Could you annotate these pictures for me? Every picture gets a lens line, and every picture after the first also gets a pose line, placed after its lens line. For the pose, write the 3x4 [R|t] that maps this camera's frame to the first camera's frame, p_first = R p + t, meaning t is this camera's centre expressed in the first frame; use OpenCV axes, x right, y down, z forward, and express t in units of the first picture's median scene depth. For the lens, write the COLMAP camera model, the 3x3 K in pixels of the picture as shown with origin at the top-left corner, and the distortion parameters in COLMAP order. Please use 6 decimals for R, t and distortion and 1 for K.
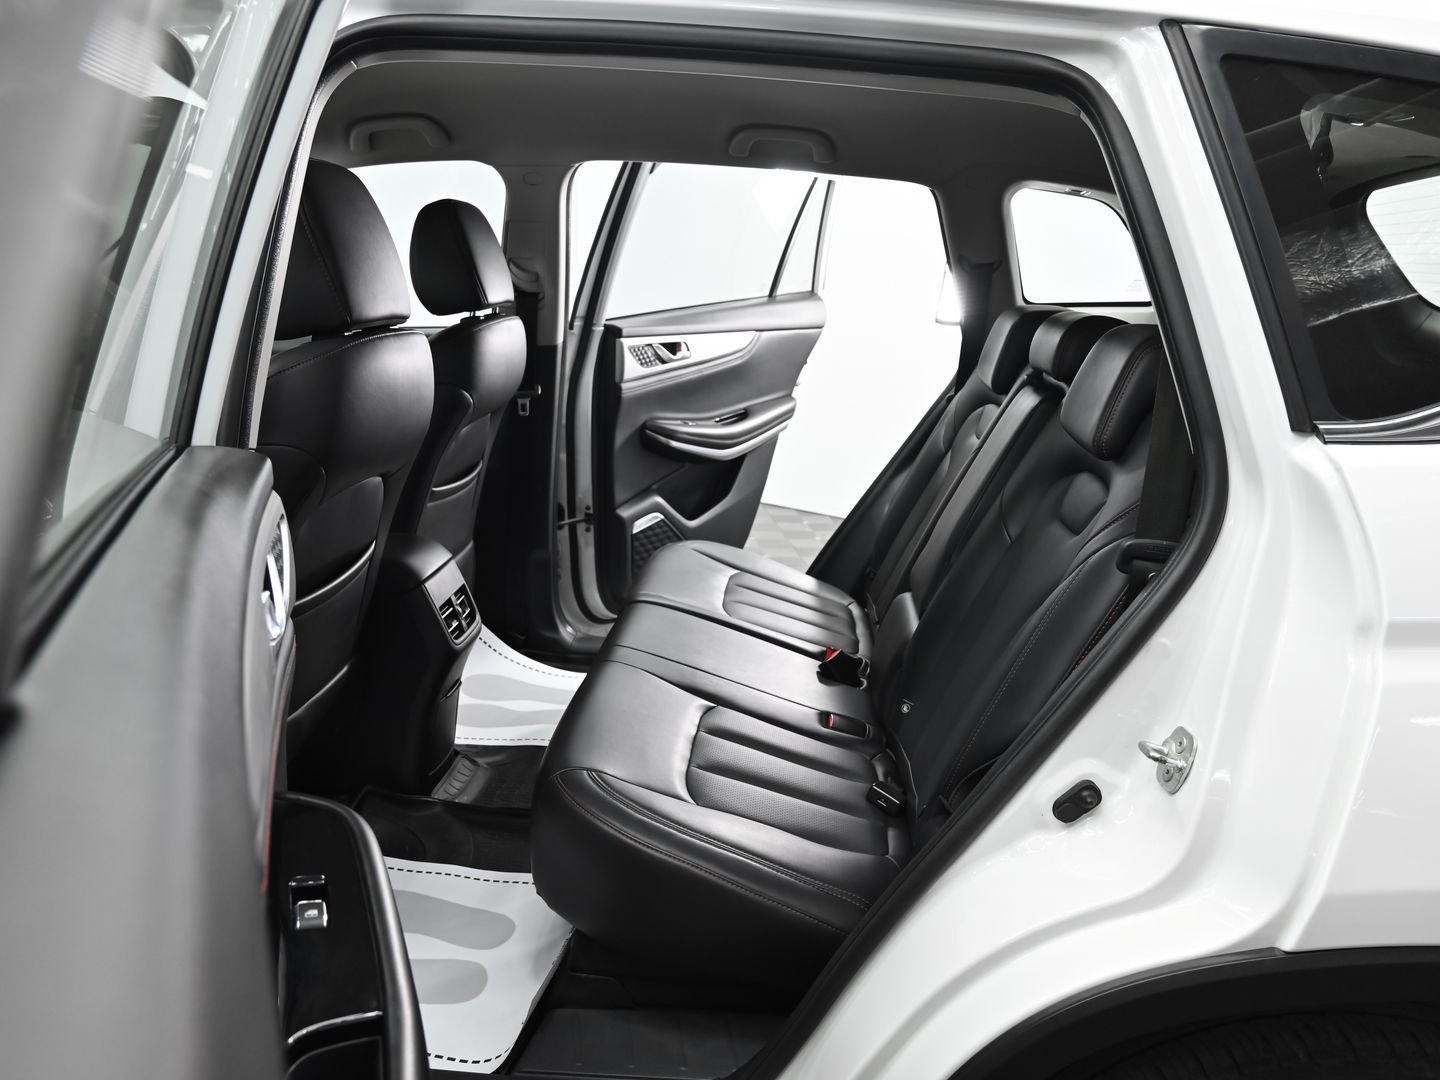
lens RADIAL K [[1181.7, 0, 720.0], [0, 1181.7, 540.0], [0, 0, 1]] dist [-0.006756, 0.002504]
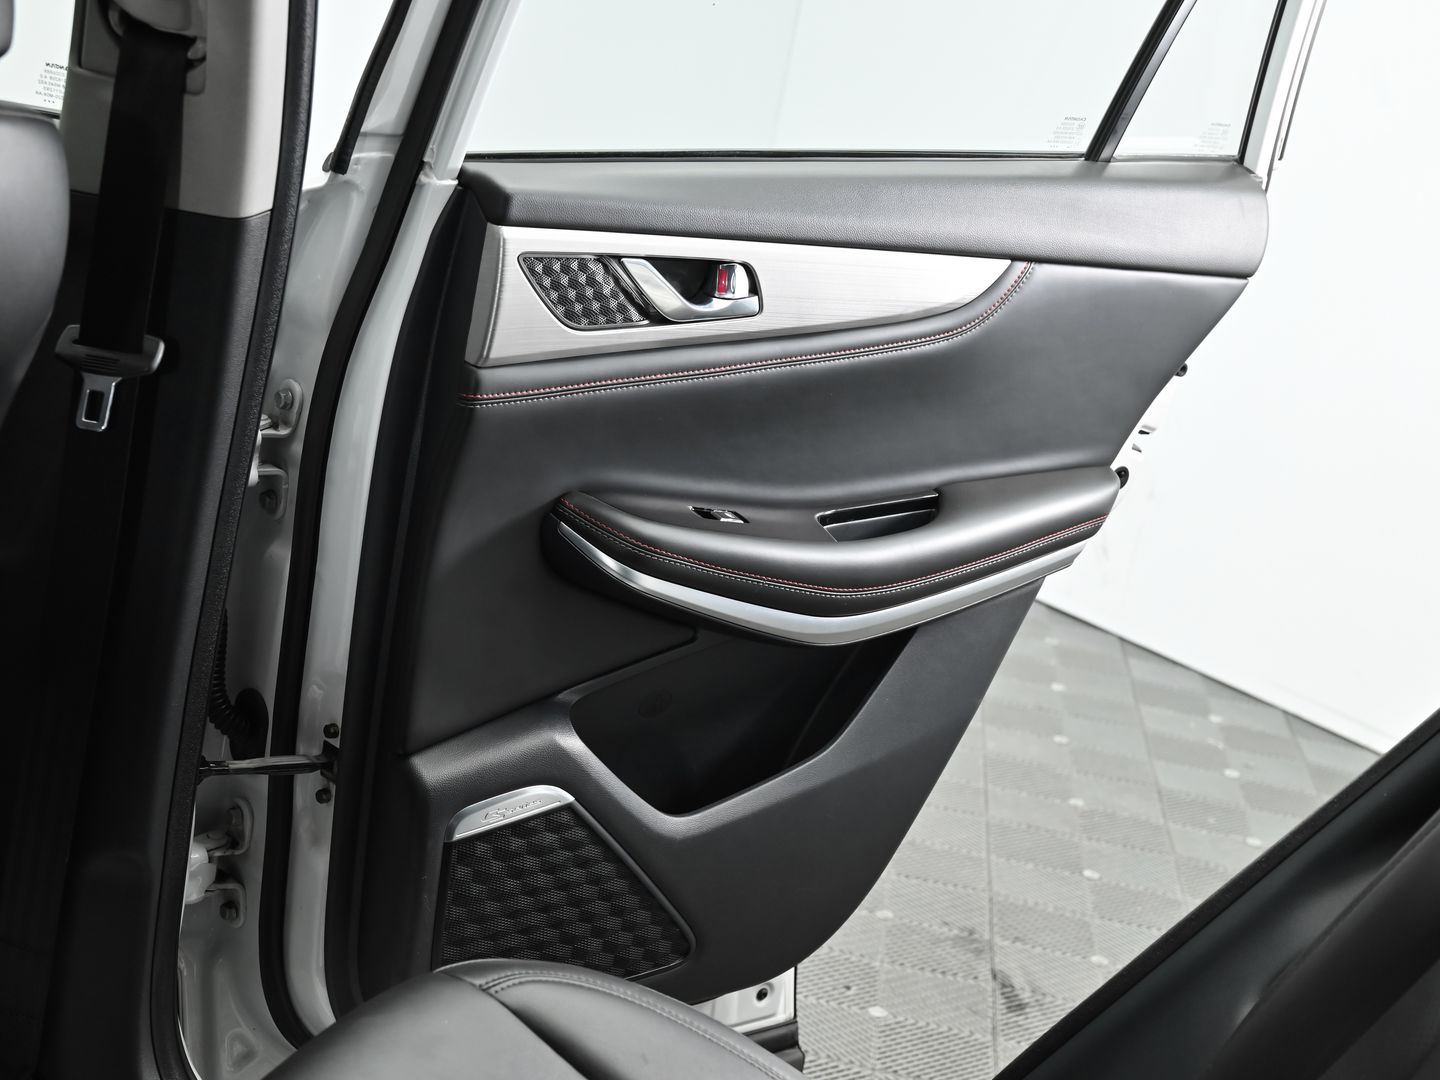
lens RADIAL K [[2322.7, 0, 720.0], [0, 2322.7, 540.0], [0, 0, 1]] dist [0.018276, -0.041542]
pose [[0.961323, 0.195890, -0.193611, 0.096946], [-0.194707, 0.980535, 0.025313, -0.111459], [0.194801, 0.013363, 0.980752, 0.404056]]
